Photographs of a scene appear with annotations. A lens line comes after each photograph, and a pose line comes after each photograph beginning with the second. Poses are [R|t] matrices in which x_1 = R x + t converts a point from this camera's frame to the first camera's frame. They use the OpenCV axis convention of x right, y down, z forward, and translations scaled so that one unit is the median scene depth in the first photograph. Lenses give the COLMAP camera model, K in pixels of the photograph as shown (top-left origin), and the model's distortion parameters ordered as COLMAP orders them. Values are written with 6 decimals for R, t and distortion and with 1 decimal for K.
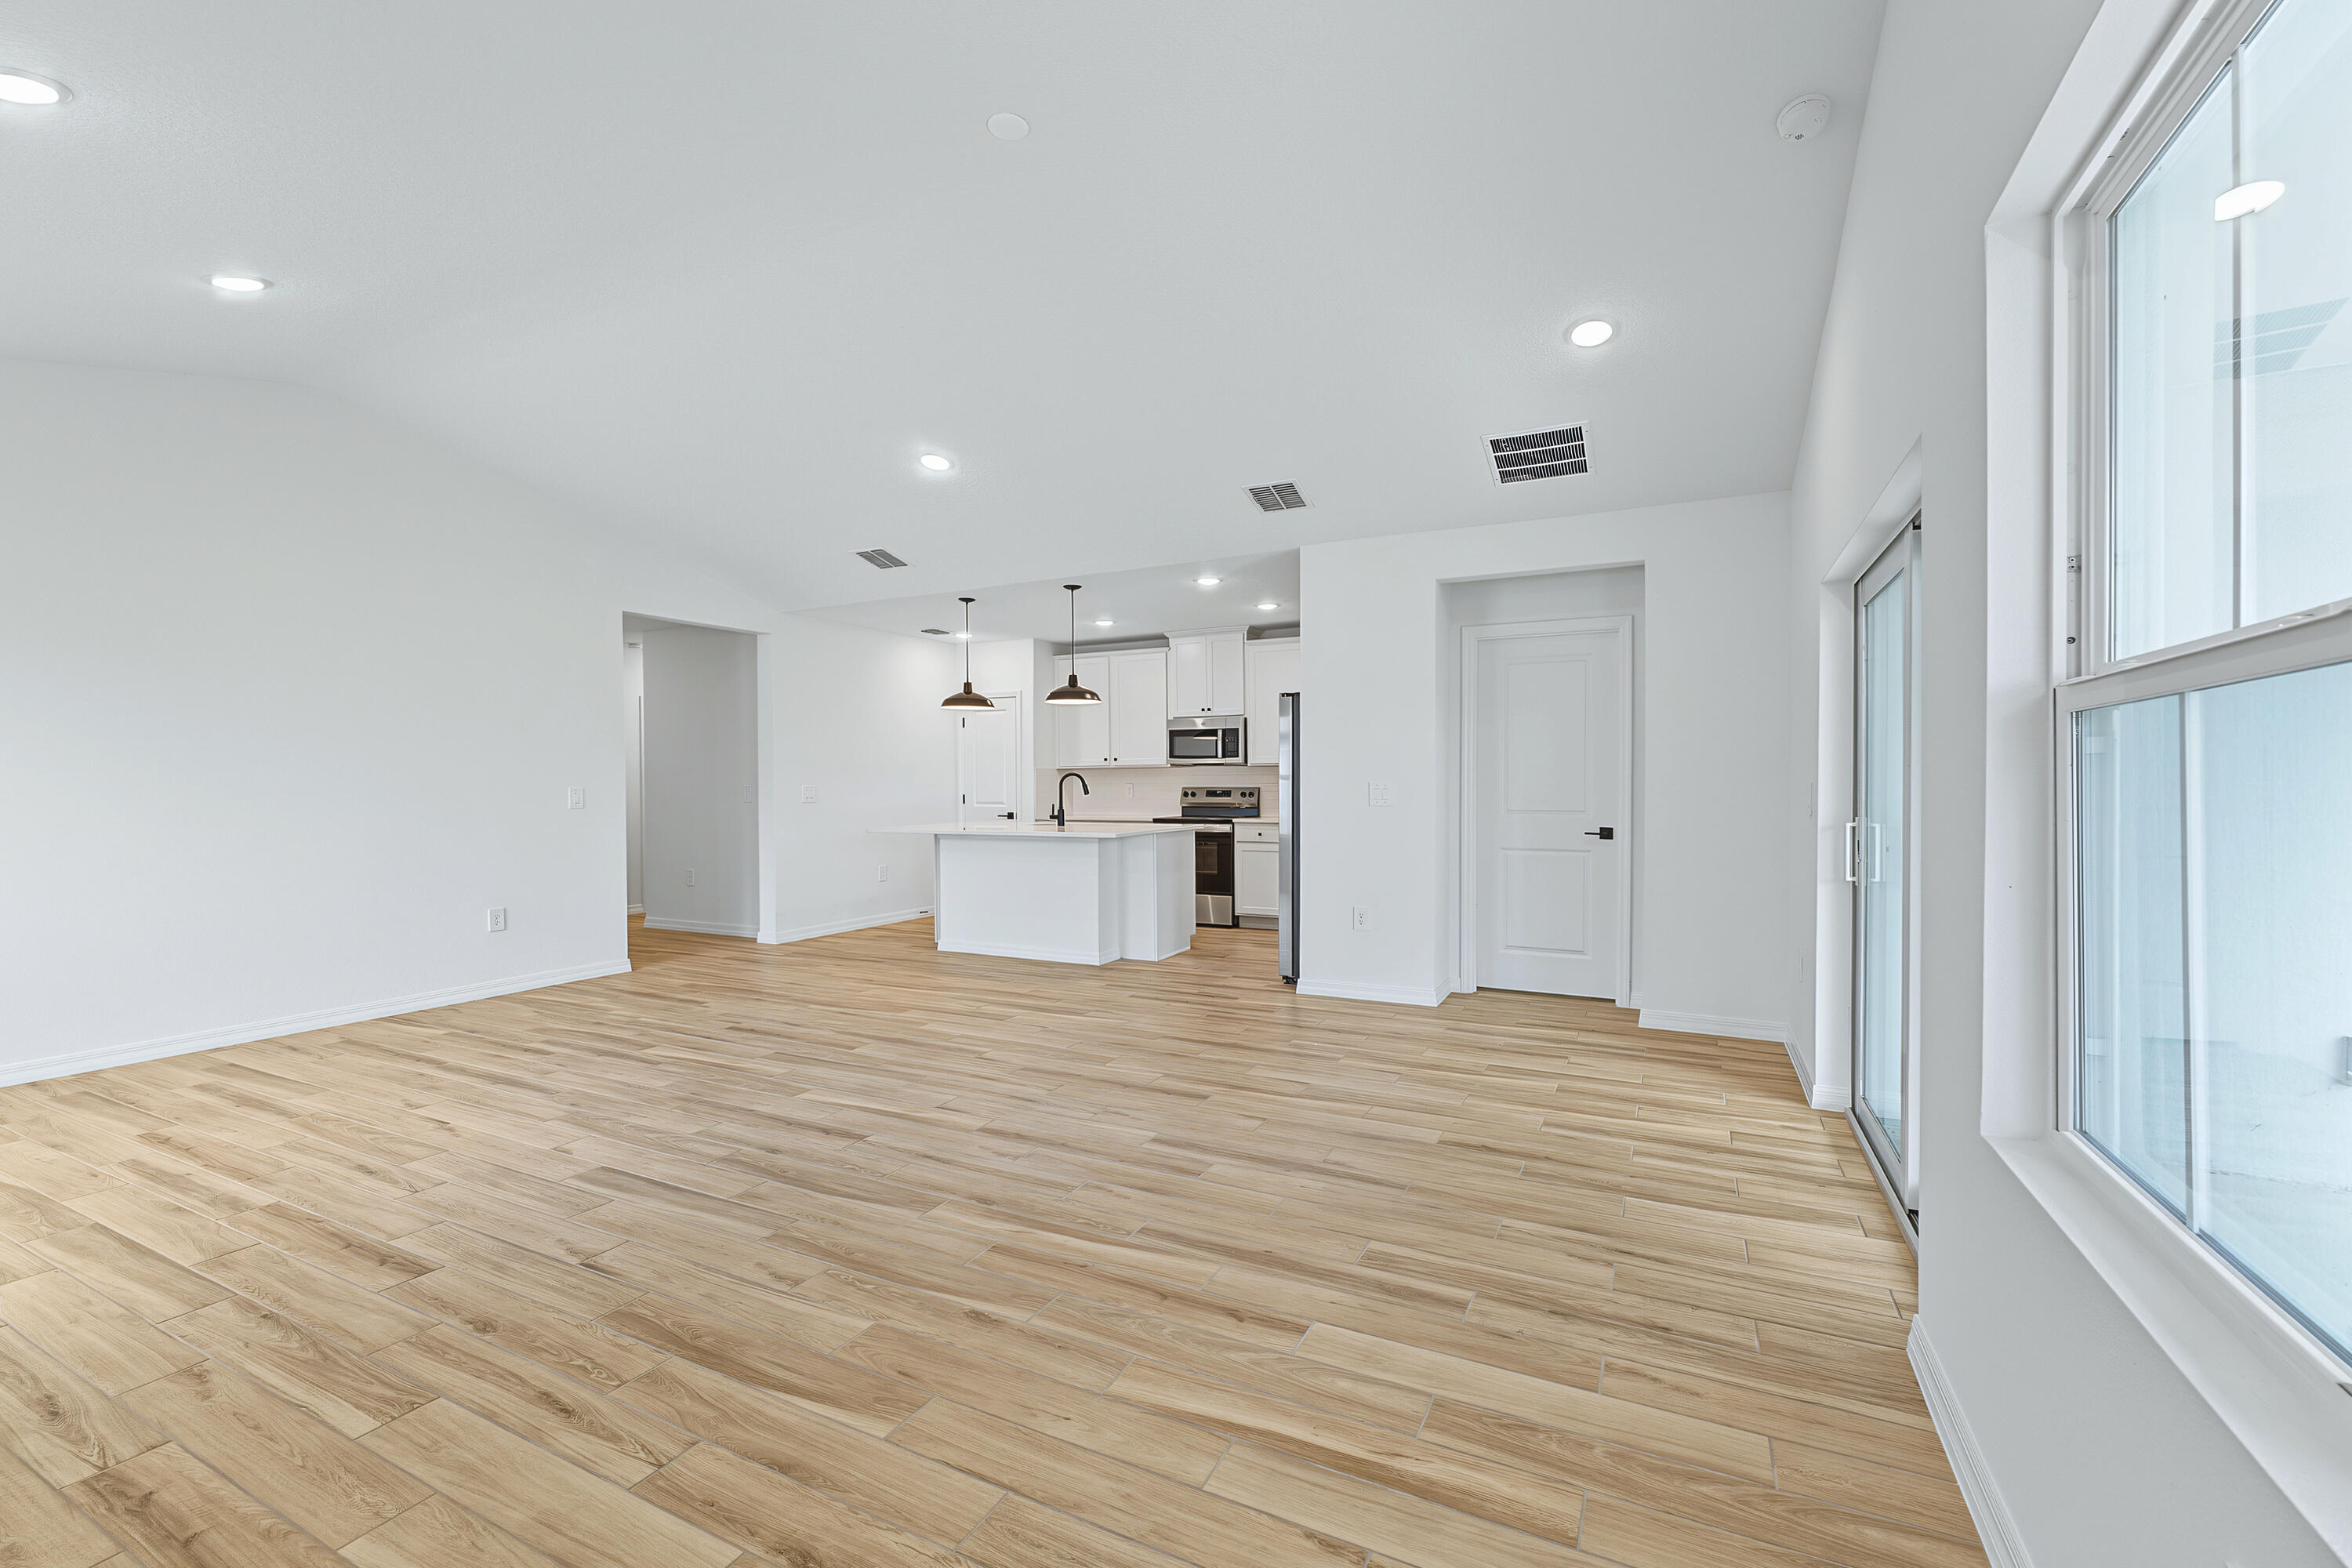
lens RADIAL K [[973.1, 0, 1163.5], [0, 973.1, 785.1], [0, 0, 1]] dist [-0.003273, 0.000298]
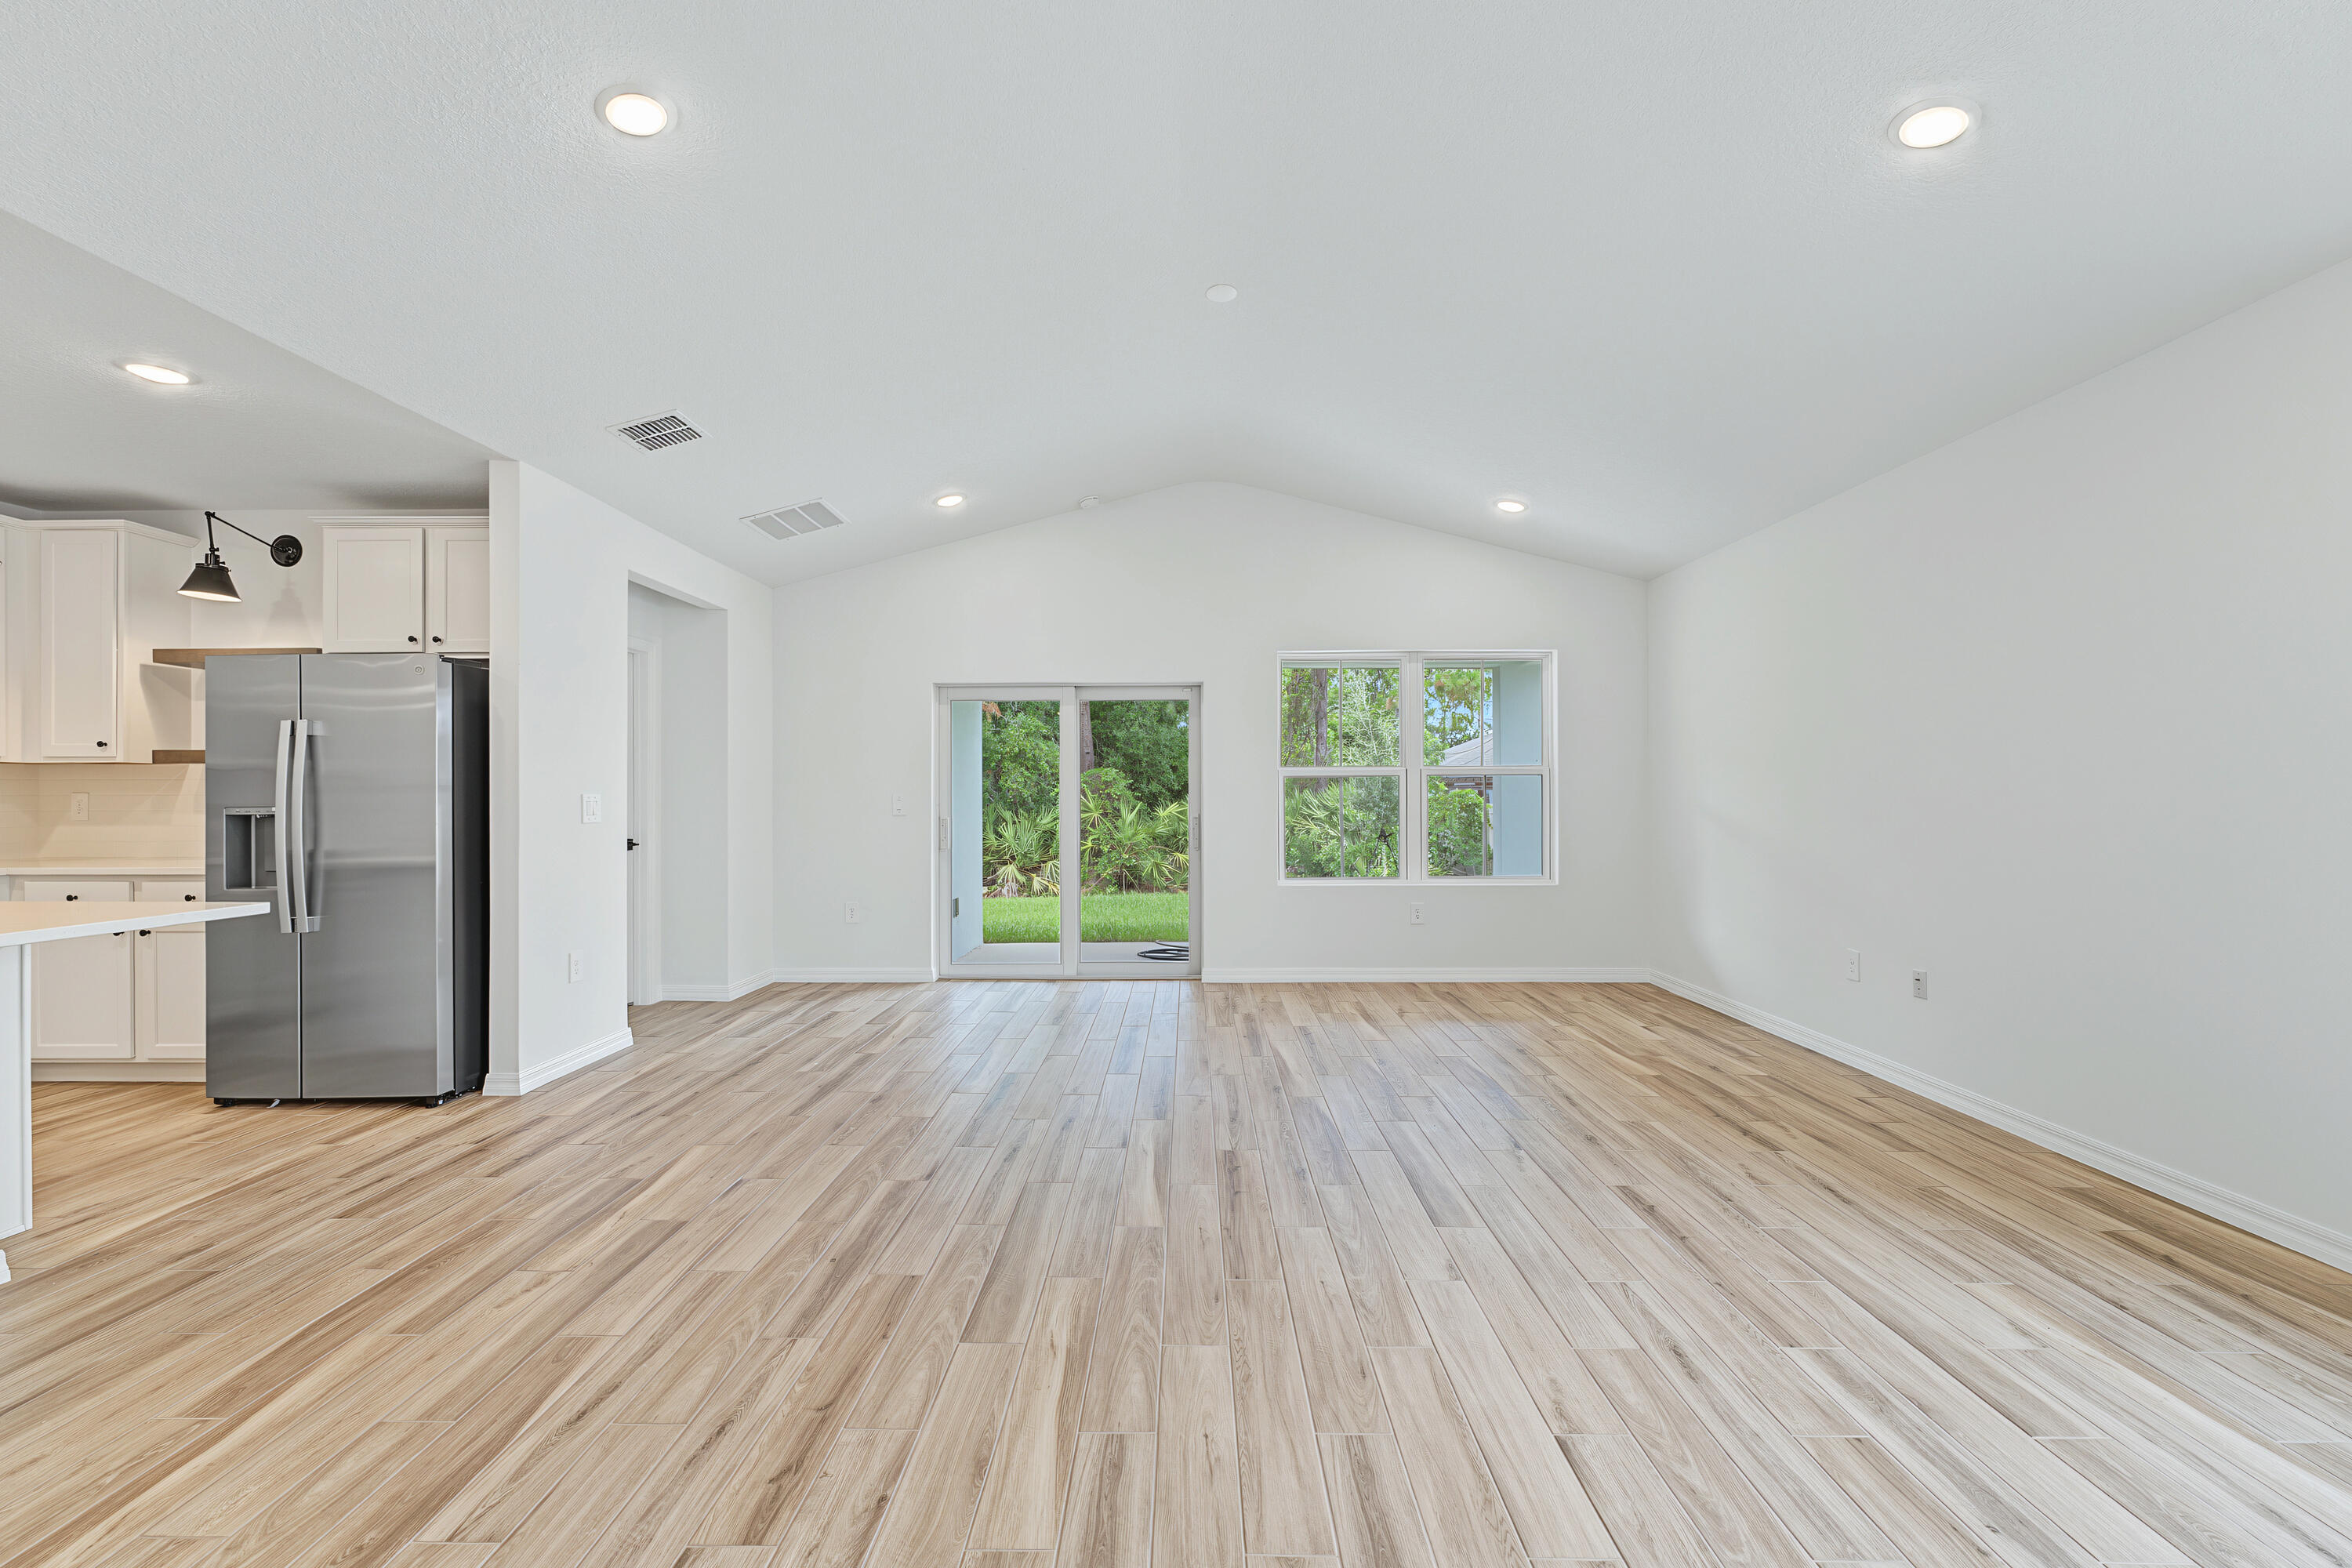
lens RADIAL K [[973.1, 0, 1177.5], [0, 973.1, 796.7], [0, 0, 1]] dist [-0.003273, 0.000298]
pose [[-0.447273, 0.002499, 0.894394, -1.307622], [0.004374, 0.999990, -0.000607, 0.004707], [-0.894387, 0.003641, -0.447279, 1.663742]]
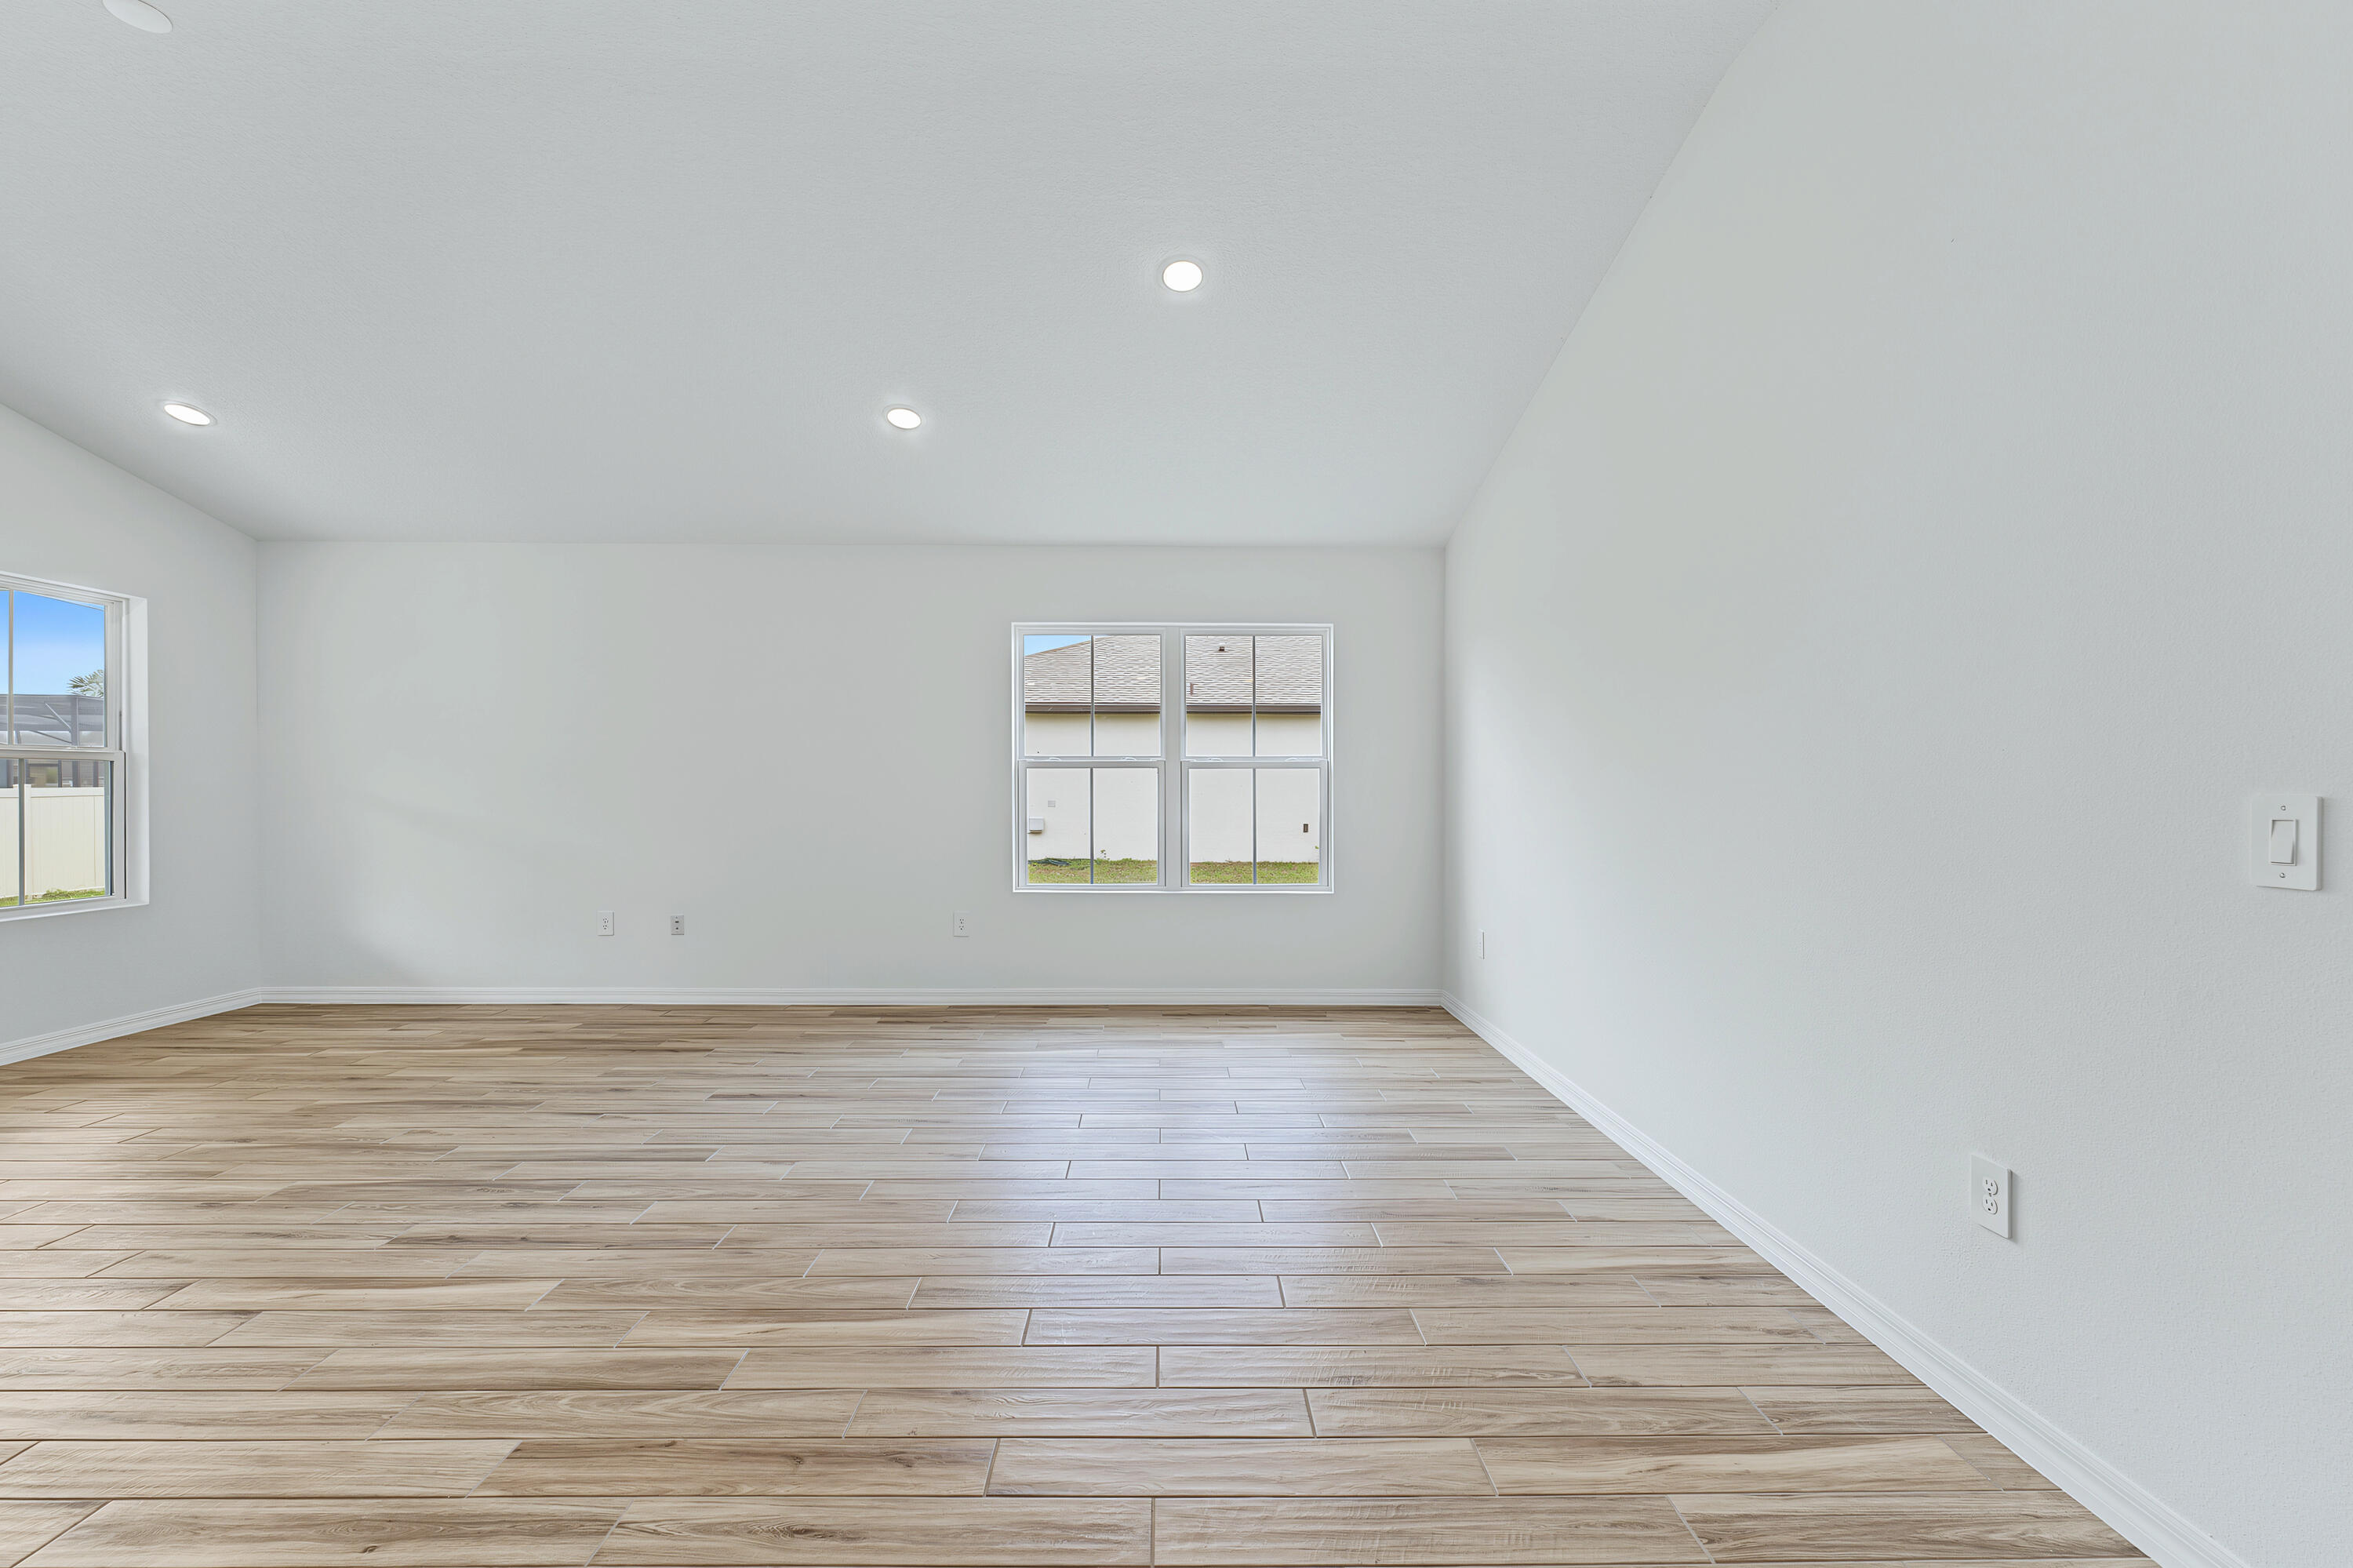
lens RADIAL K [[973.6, 0, 1171.8], [0, 973.6, 787.4], [0, 0, 1]] dist [-0.003273, 0.000298]
pose [[-0.882321, 0.003703, -0.470634, -0.552395], [0.002405, 0.999991, 0.003361, 0.001748], [0.470643, 0.001834, -0.882322, 2.207958]]
